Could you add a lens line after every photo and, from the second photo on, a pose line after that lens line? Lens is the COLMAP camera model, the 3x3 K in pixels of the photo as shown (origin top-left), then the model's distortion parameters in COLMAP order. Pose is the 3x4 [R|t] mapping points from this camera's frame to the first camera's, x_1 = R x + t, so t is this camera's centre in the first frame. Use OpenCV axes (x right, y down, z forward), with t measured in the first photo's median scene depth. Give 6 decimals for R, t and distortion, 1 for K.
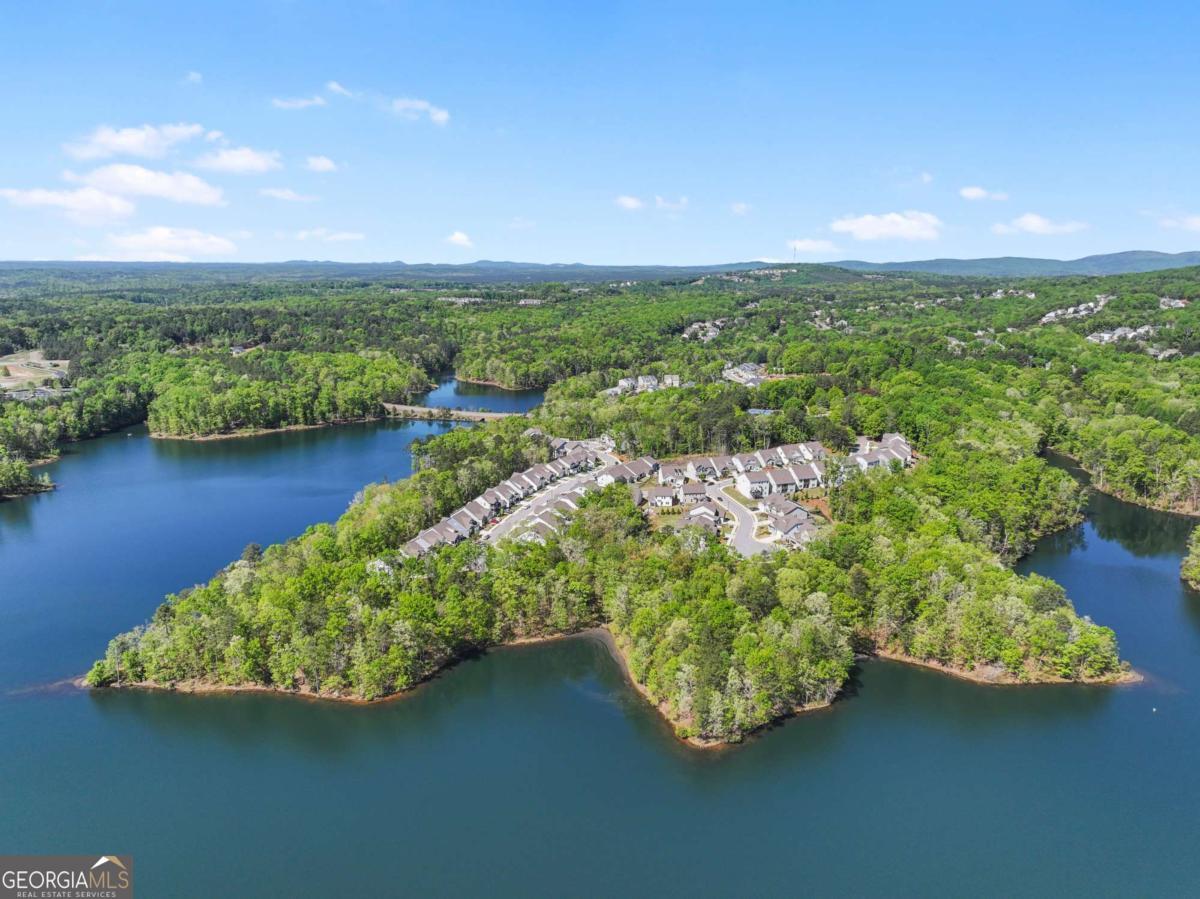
lens RADIAL K [[845.6, 0, 603.1], [0, 845.6, 446.7], [0, 0, 1]] dist [0.003784, 0.012262]
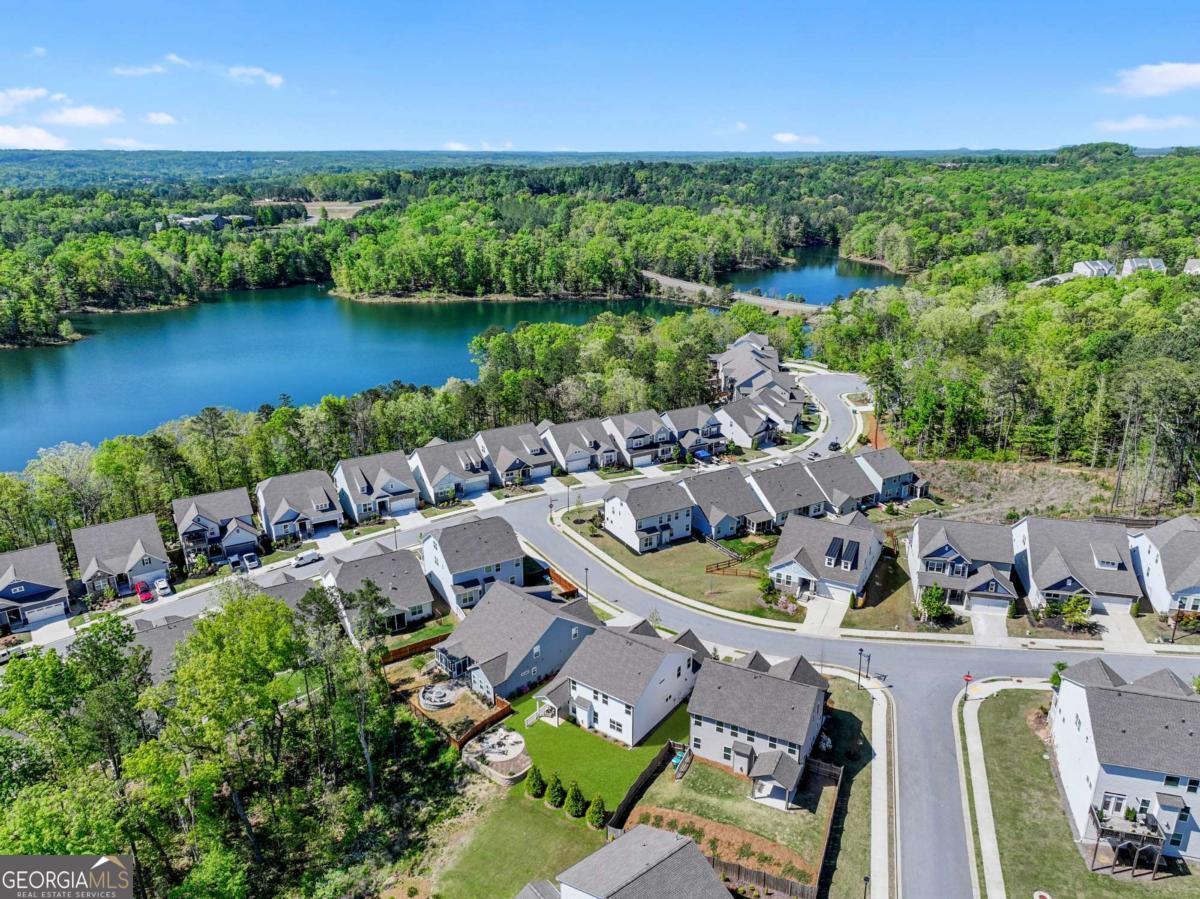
lens RADIAL K [[845.6, 0, 603.1], [0, 845.6, 446.7], [0, 0, 1]] dist [0.003784, 0.012262]
pose [[0.817499, 0.179987, -0.547084, 0.102064], [-0.111301, 0.981379, 0.156551, -0.020632], [0.565074, -0.067089, 0.822308, 0.473790]]
